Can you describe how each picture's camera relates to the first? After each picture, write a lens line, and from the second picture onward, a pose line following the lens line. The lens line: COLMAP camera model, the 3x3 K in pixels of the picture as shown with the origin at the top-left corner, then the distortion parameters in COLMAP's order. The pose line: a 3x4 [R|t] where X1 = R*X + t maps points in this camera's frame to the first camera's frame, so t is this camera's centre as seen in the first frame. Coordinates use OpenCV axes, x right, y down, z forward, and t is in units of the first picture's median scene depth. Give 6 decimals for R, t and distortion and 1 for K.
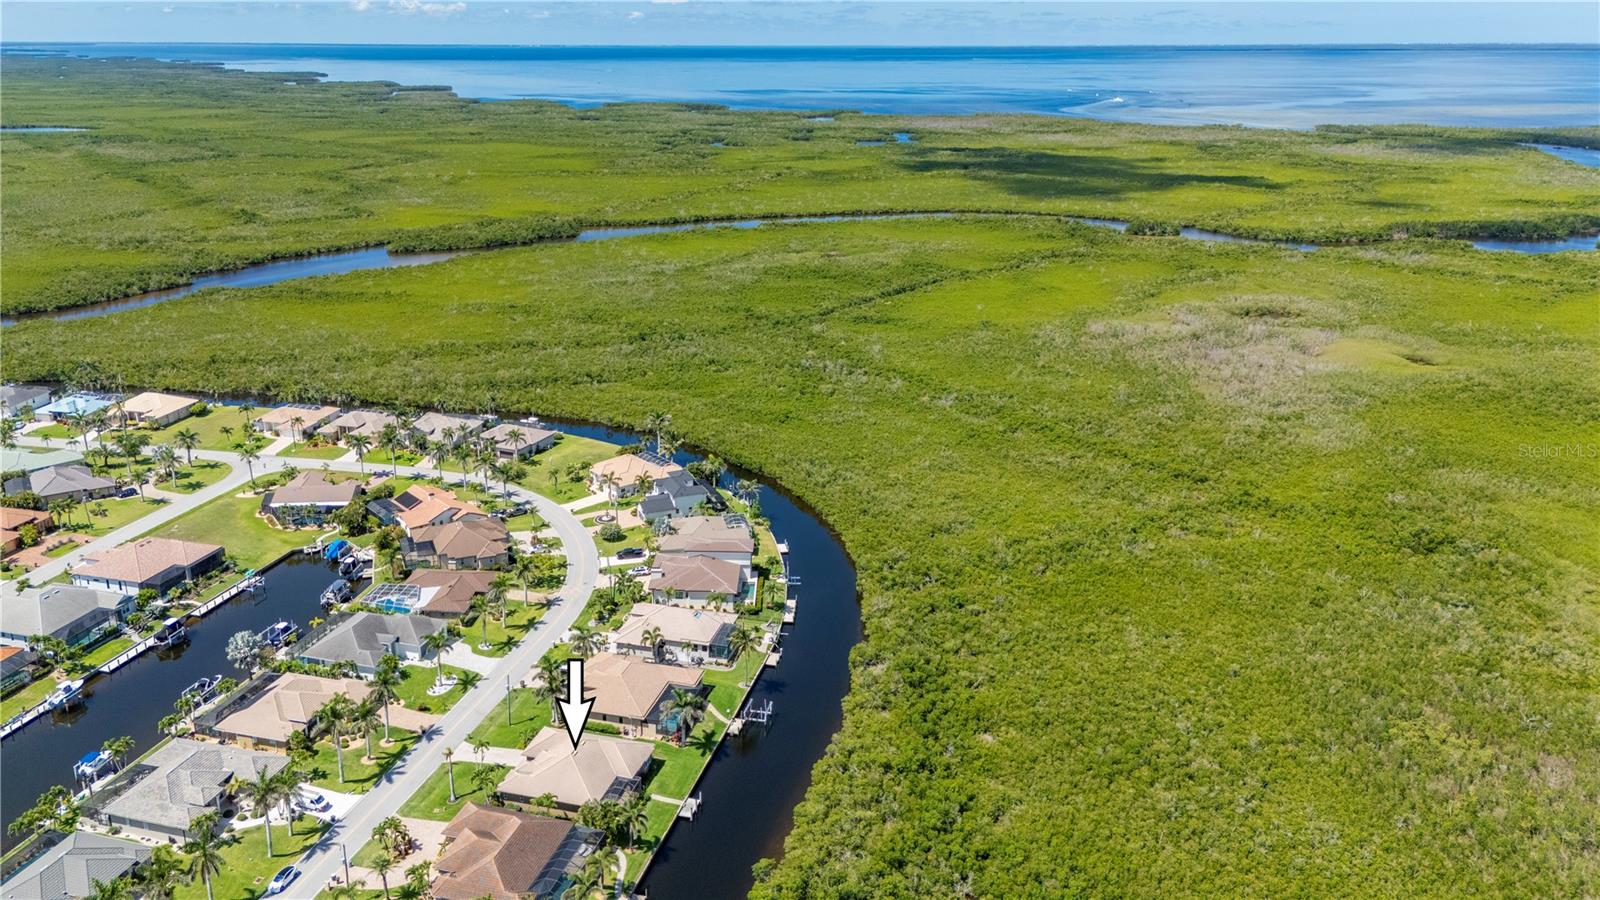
lens RADIAL K [[1140.0, 0, 752.2], [0, 1140.0, 455.0], [0, 0, 1]] dist [0.071173, -0.079123]
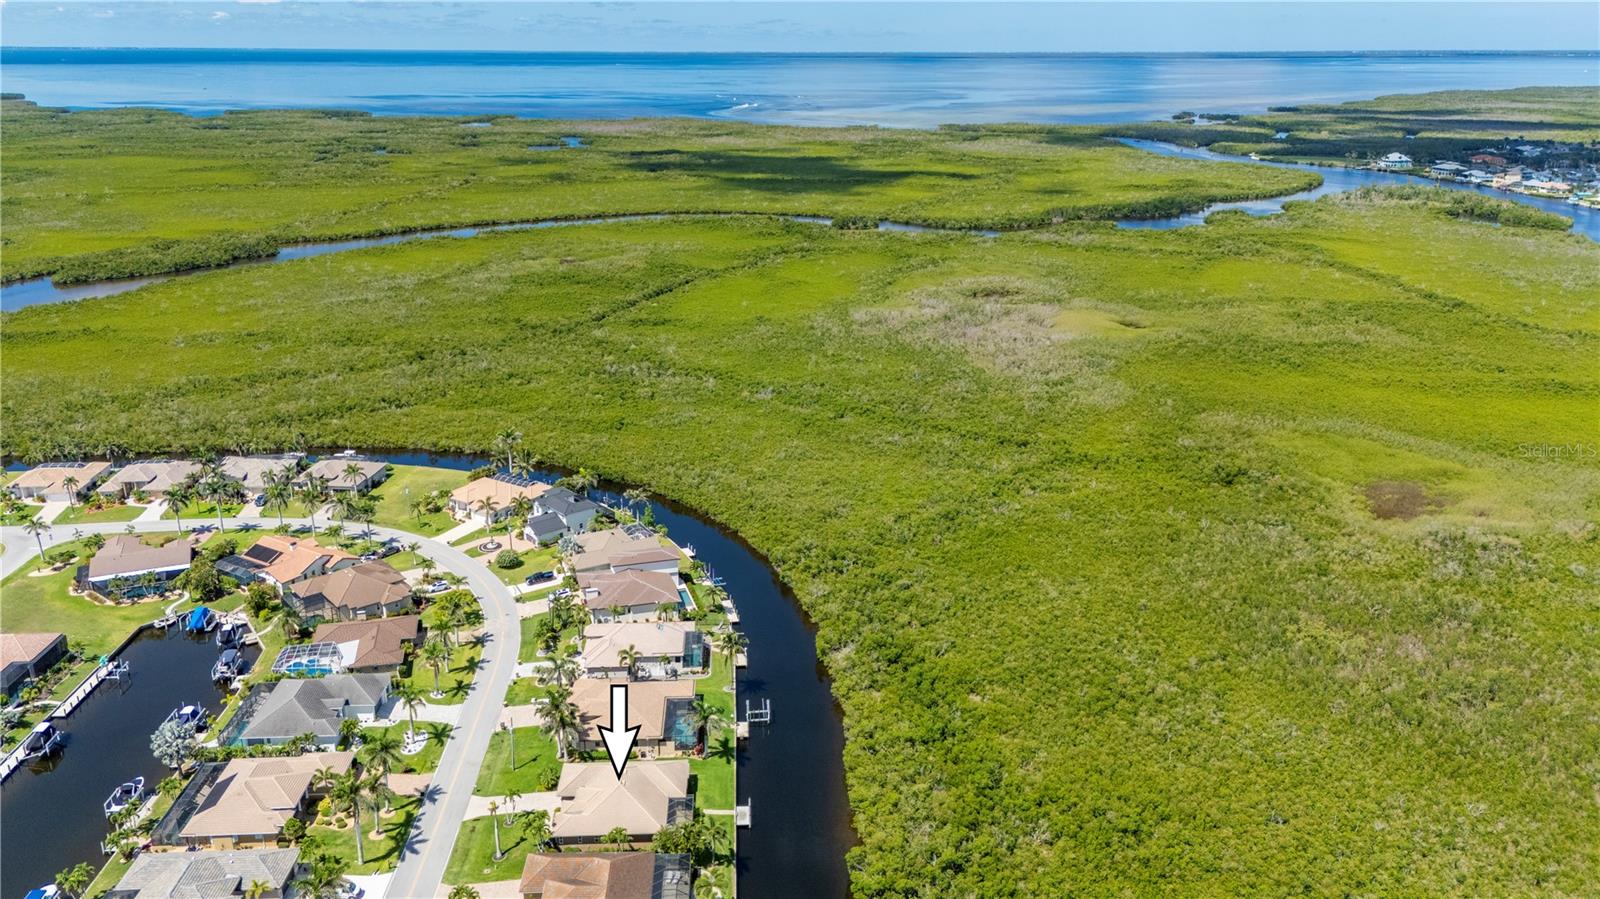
lens RADIAL K [[1140.0, 0, 752.2], [0, 1140.0, 454.5], [0, 0, 1]] dist [0.071173, -0.079123]
pose [[0.950881, -0.102379, 0.292137, -0.152580], [0.103677, 0.994549, 0.011080, -0.006132], [-0.291679, 0.019752, 0.956312, 0.022922]]
